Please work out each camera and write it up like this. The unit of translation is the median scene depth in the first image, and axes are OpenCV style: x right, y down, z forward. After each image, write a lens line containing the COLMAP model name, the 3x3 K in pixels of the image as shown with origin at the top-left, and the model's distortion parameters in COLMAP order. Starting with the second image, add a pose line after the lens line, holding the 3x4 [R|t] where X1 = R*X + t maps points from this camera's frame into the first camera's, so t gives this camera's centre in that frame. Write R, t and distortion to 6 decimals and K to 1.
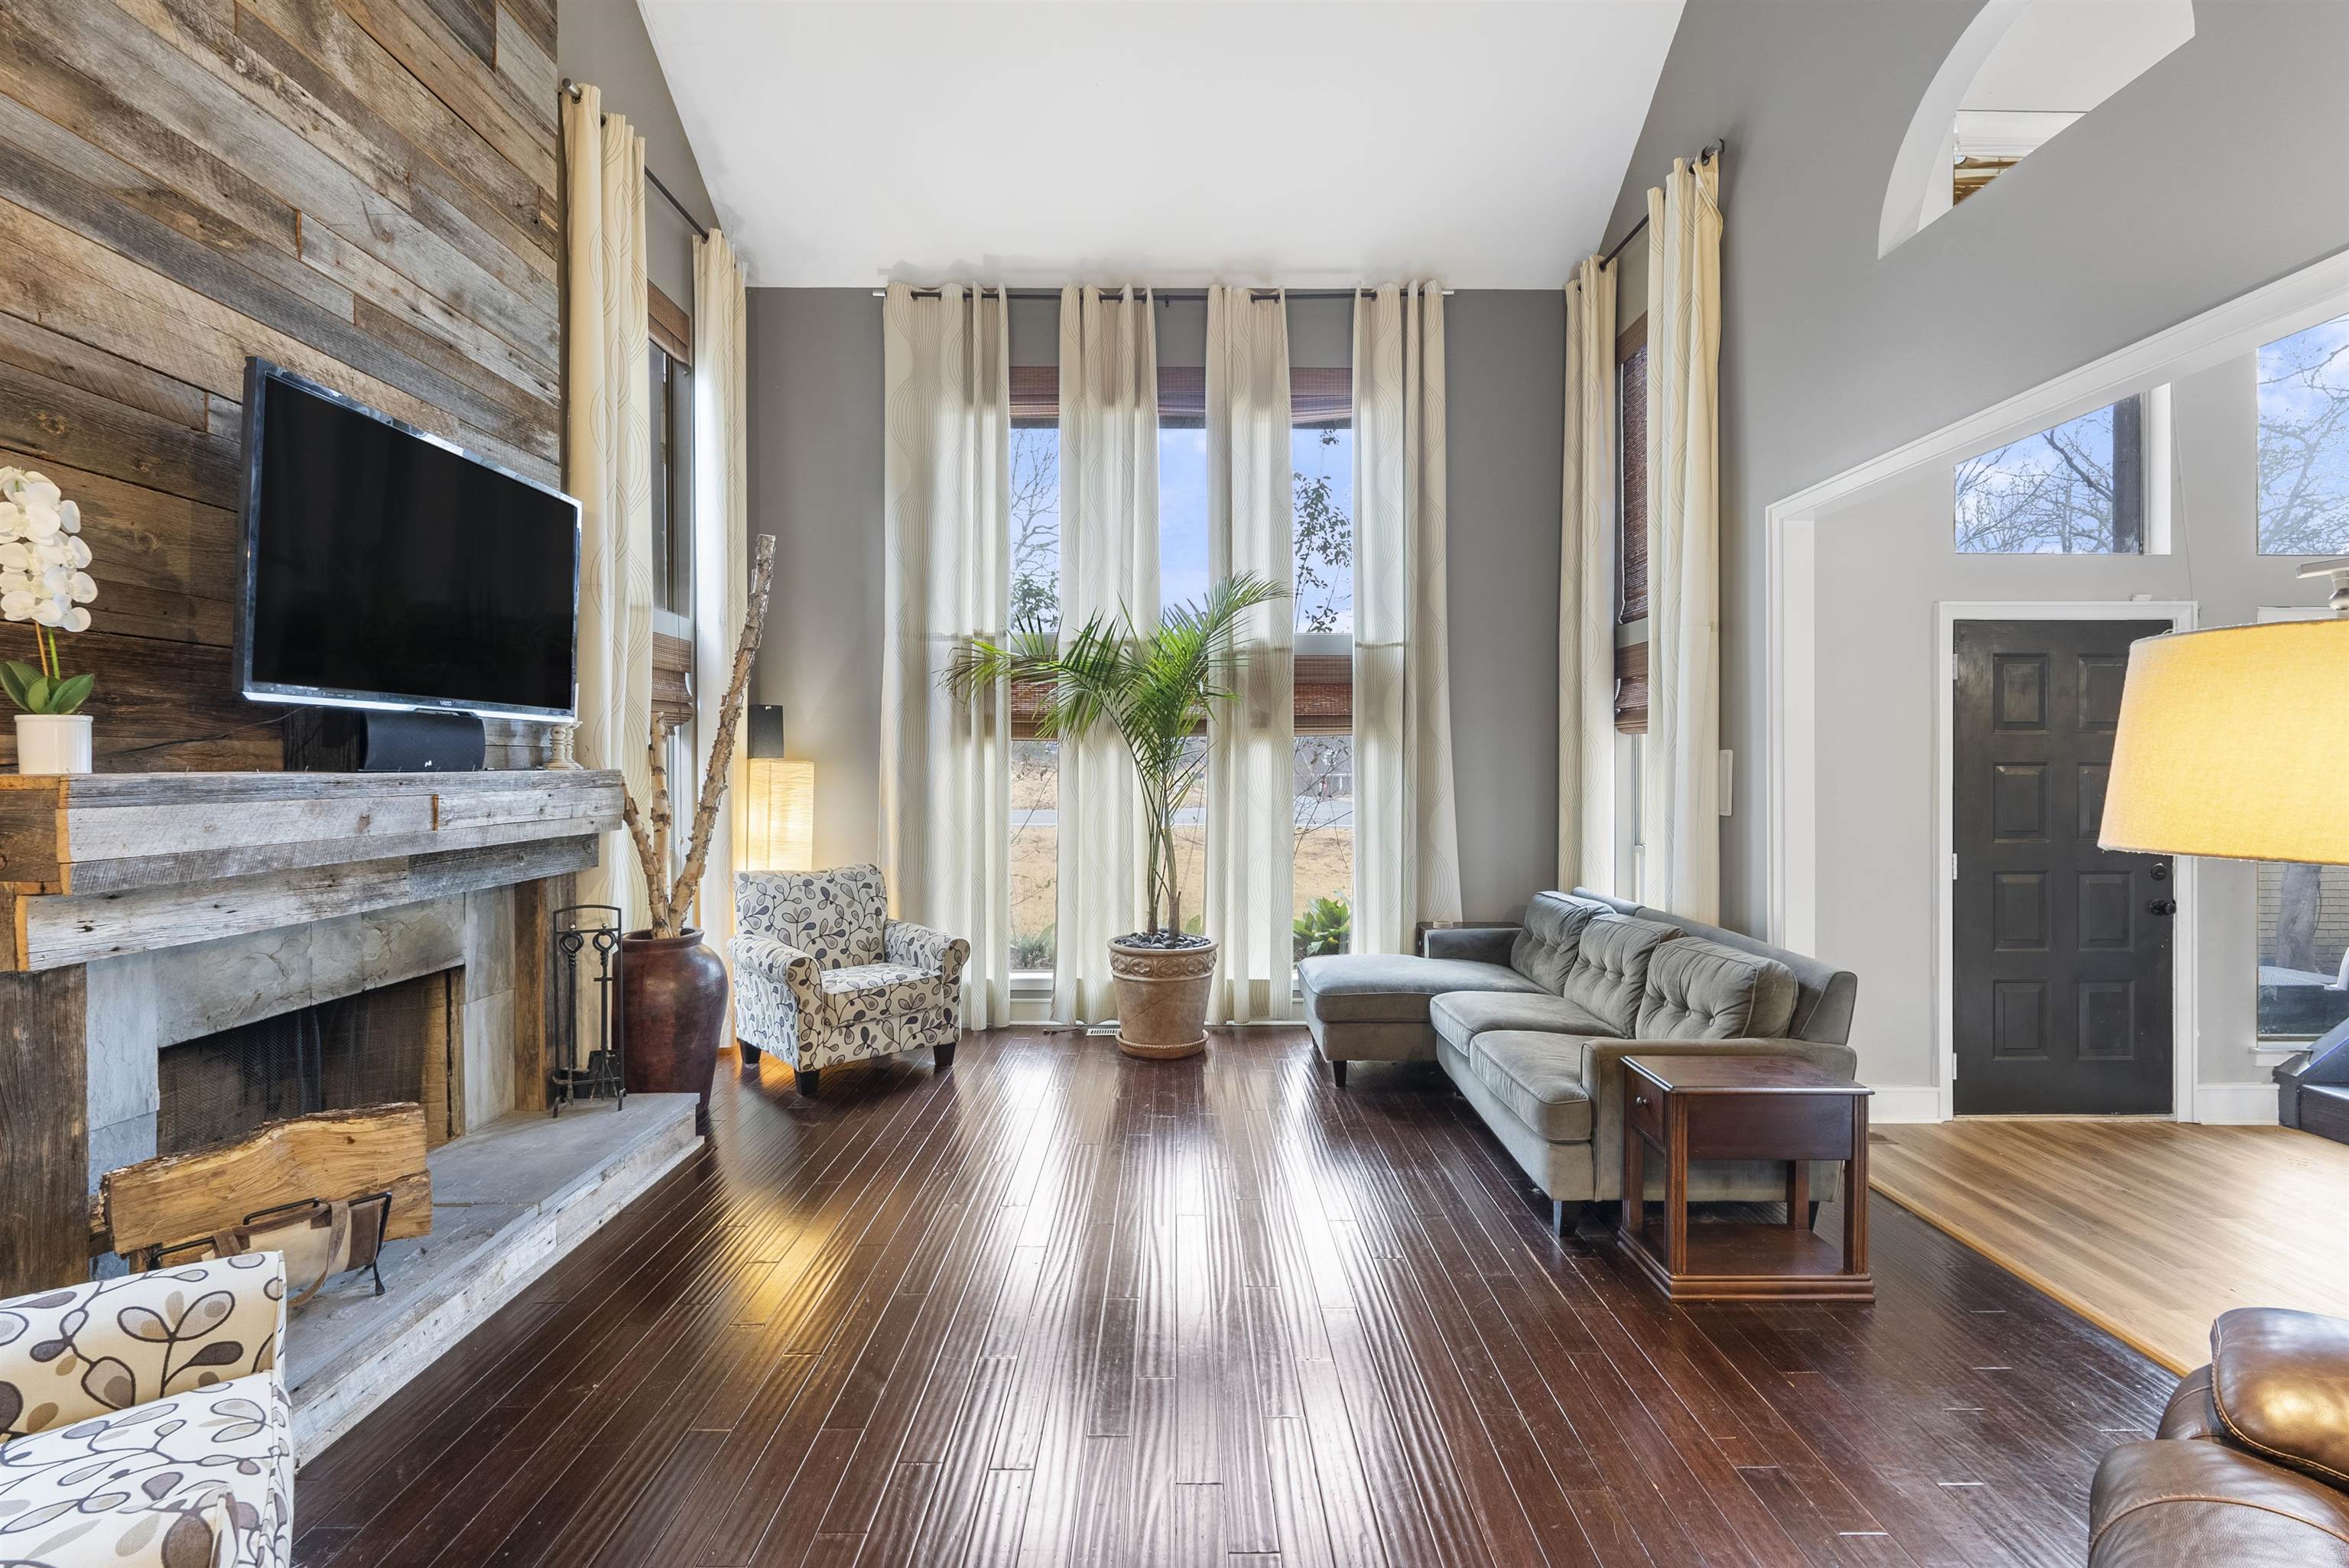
lens RADIAL K [[1041.5, 0, 1177.0], [0, 1041.5, 773.7], [0, 0, 1]] dist [-0.004009, 0.000093]
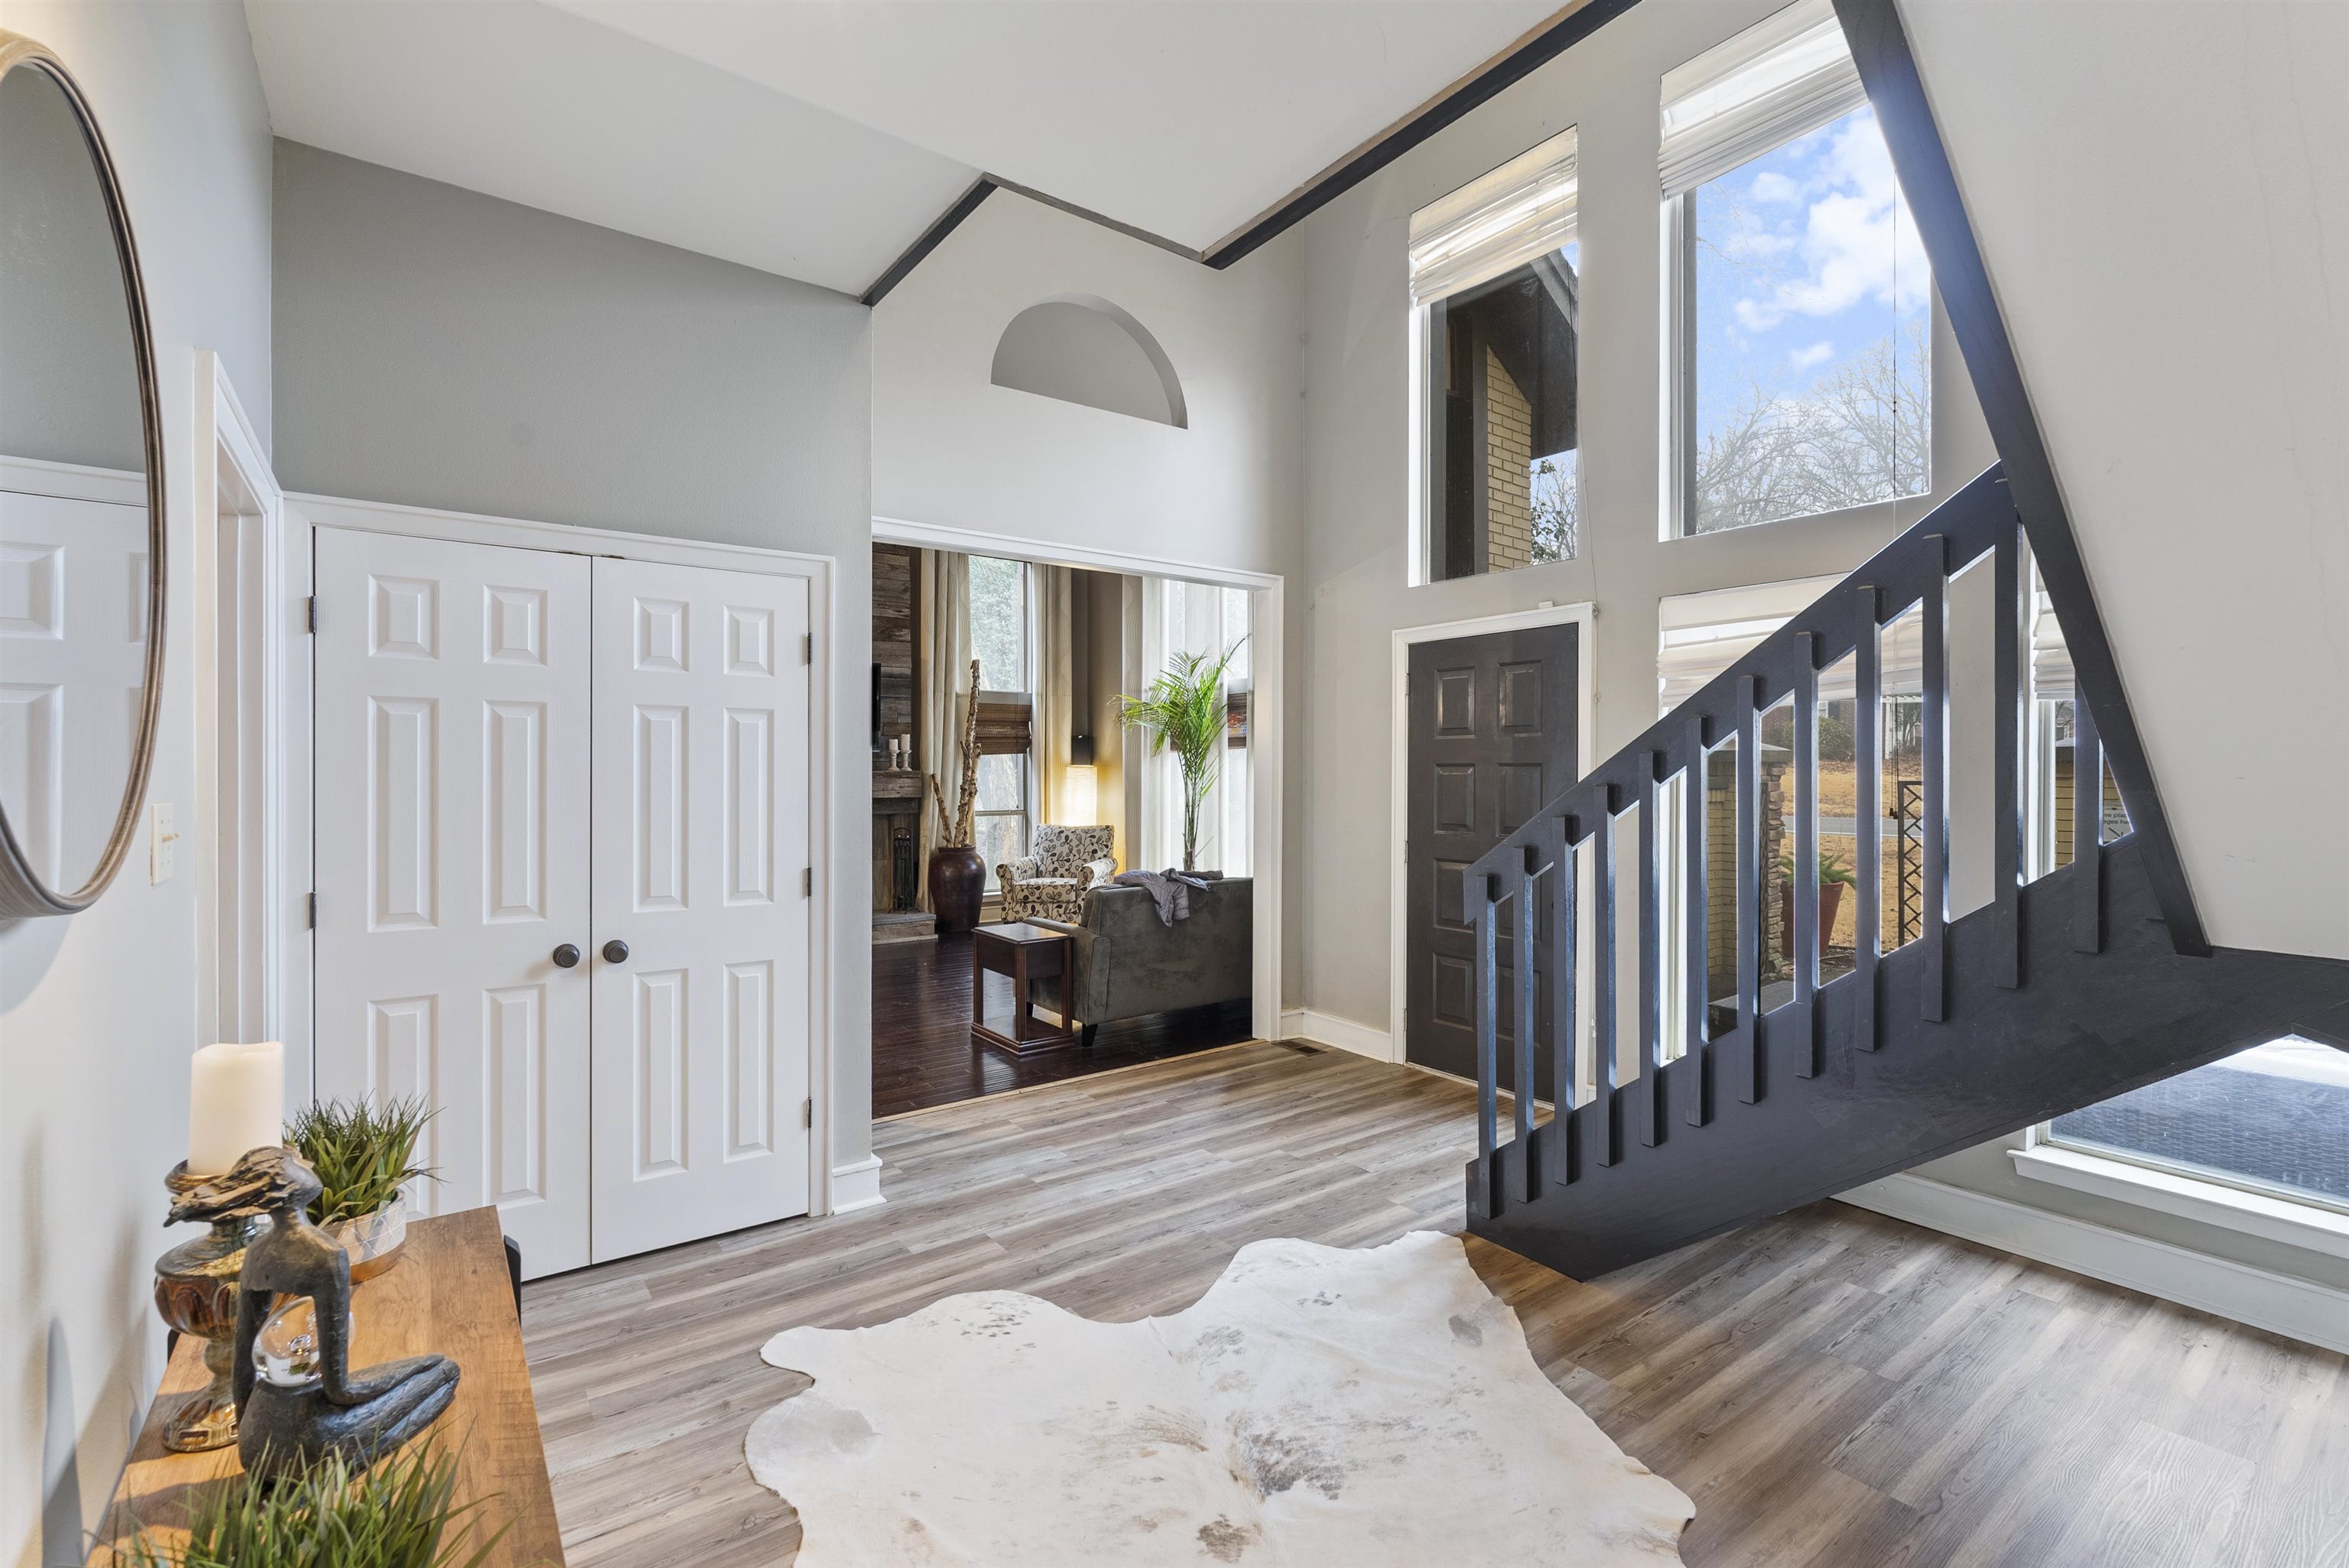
lens RADIAL K [[1041.5, 0, 1177.0], [0, 1041.5, 773.7], [0, 0, 1]] dist [-0.004009, 0.000093]
pose [[0.590793, 0.001623, -0.806821, 2.038869], [-0.004700, 0.999988, -0.001430, 0.003898], [0.806809, 0.004637, 0.590794, 0.111133]]
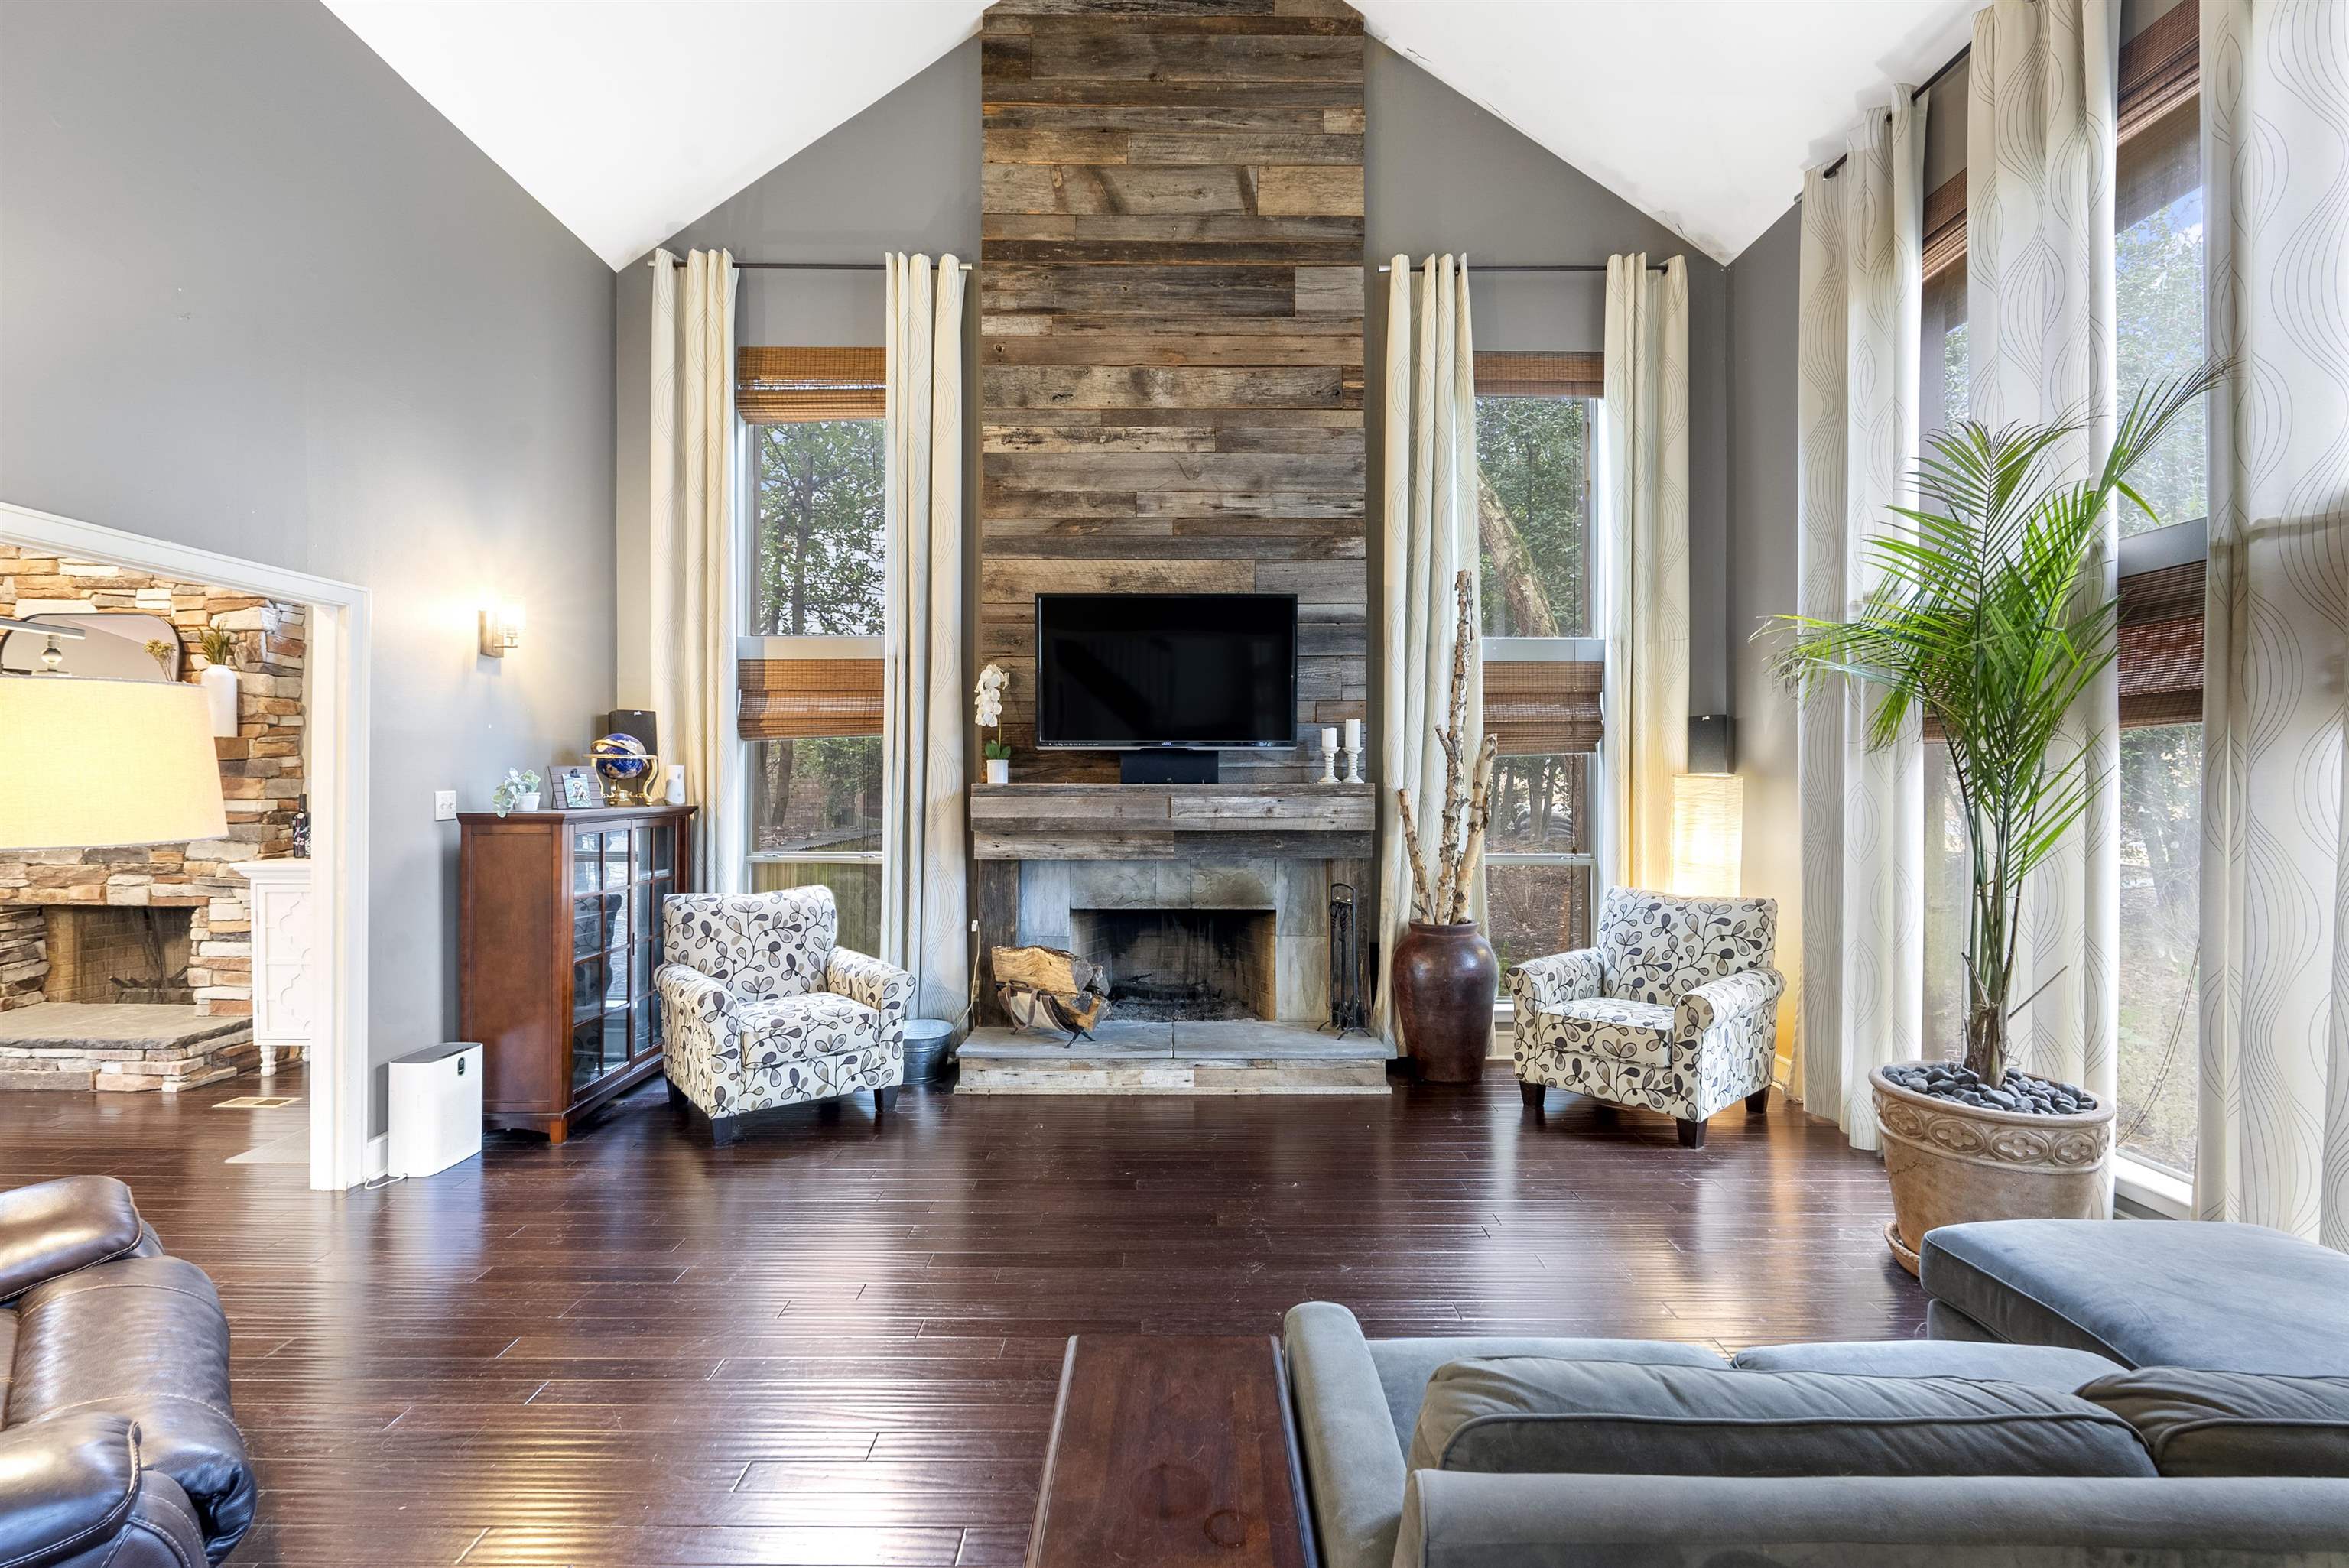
lens RADIAL K [[1037.9, 0, 1175.3], [0, 1037.9, 779.8], [0, 0, 1]] dist [-0.004739, 0.000054]
pose [[0.001272, -0.000409, -0.999999, 0.920099], [-0.008547, 0.999963, -0.000419, -0.007213], [0.999963, 0.008547, 0.001268, 0.917484]]
